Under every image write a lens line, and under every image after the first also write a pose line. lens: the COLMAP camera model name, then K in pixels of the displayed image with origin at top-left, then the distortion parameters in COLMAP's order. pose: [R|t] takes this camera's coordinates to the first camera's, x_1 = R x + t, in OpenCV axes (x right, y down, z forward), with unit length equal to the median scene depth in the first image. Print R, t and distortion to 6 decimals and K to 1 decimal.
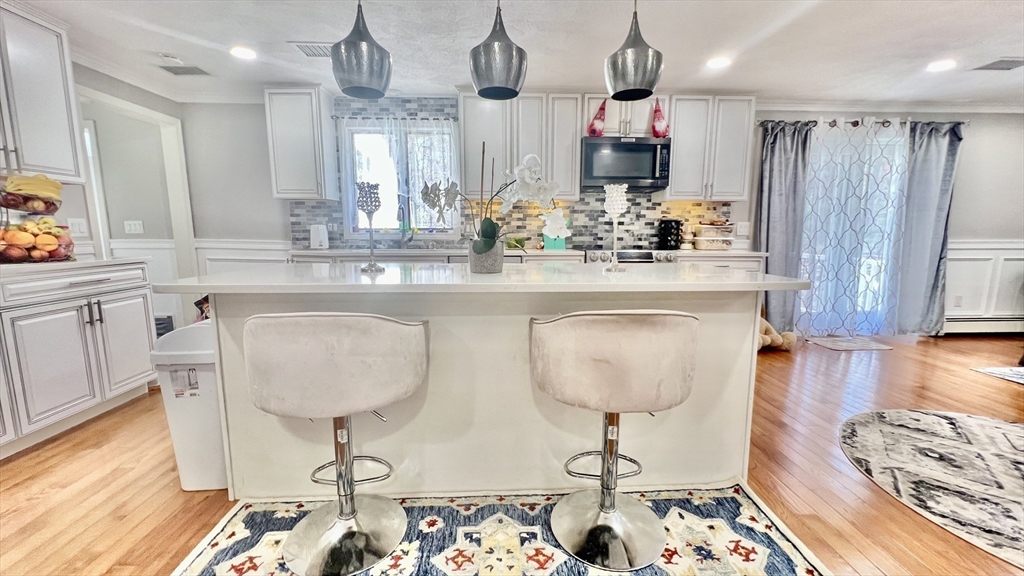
lens RADIAL K [[410.5, 0, 511.1], [0, 410.5, 286.5], [0, 0, 1]] dist [-0.002071, 0.000832]
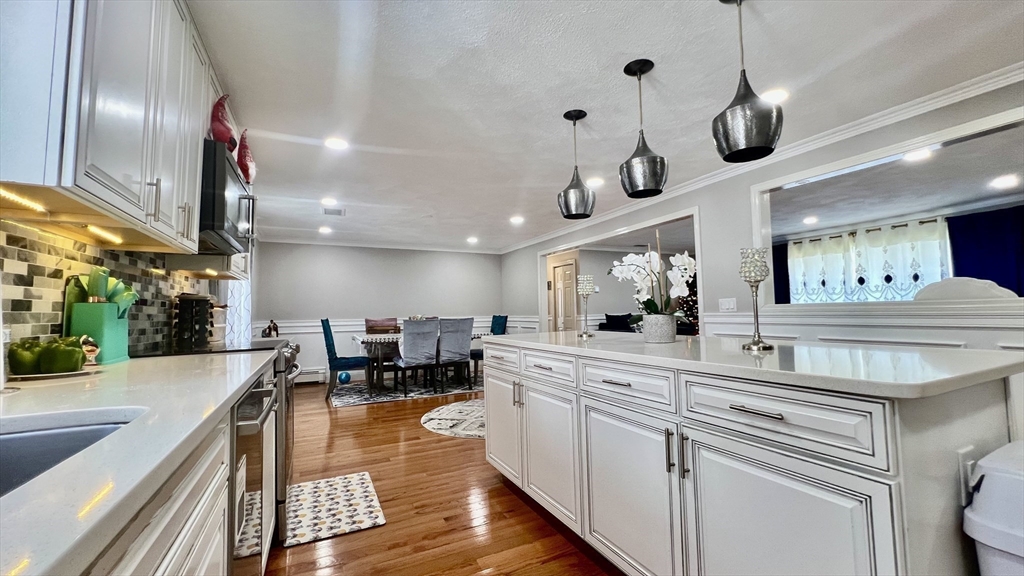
lens RADIAL K [[410.5, 0, 510.7], [0, 410.5, 288.5], [0, 0, 1]] dist [-0.002071, 0.000832]
pose [[-0.399837, 0.059805, 0.914633, -0.413237], [0.144055, 0.989568, -0.001731, -0.105524], [-0.905195, 0.131066, -0.404281, 0.805673]]
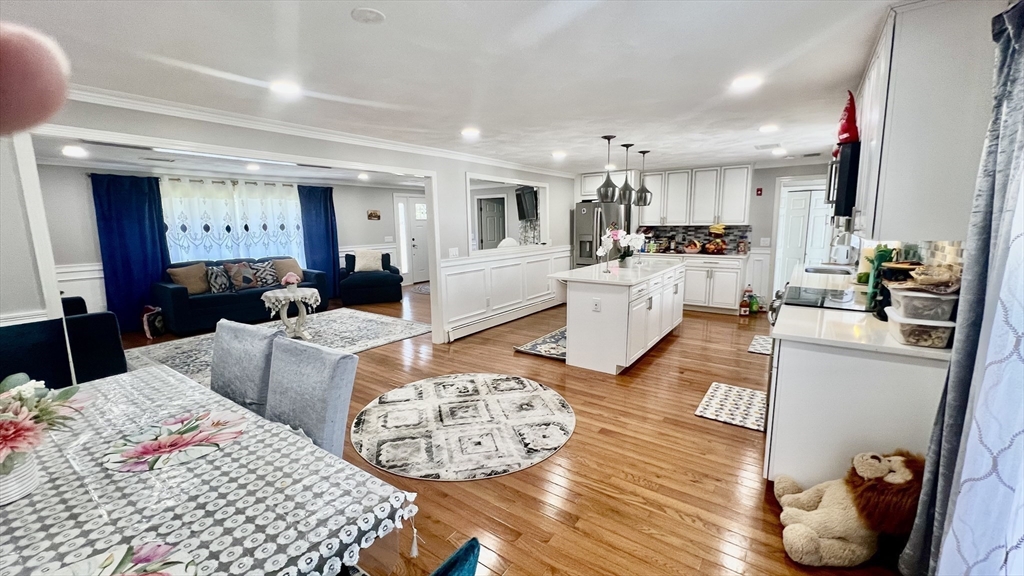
lens RADIAL K [[410.5, 0, 512.9], [0, 410.5, 284.7], [0, 0, 1]] dist [-0.002071, 0.000832]
pose [[-0.608959, 0.127503, -0.782887, 1.160951], [-0.095740, 0.967965, 0.232115, -0.221375], [0.787402, 0.216303, -0.577244, 0.911271]]
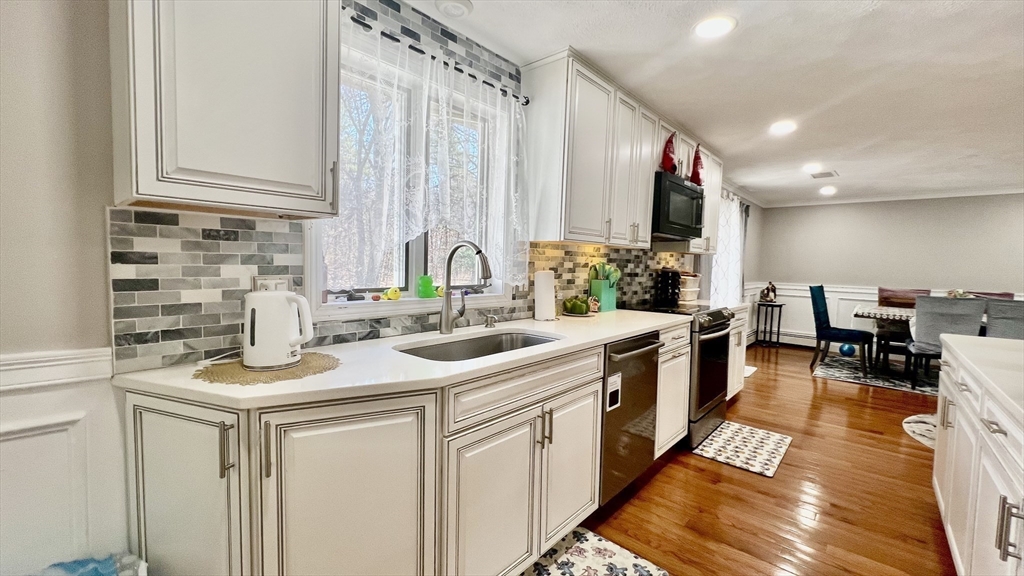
lens RADIAL K [[410.5, 0, 513.6], [0, 410.5, 287.8], [0, 0, 1]] dist [-0.002071, 0.000832]
pose [[0.694387, -0.030135, 0.718970, -0.547913], [0.077080, 0.996489, -0.032678, -0.121482], [-0.715461, 0.078109, 0.694272, 0.603120]]
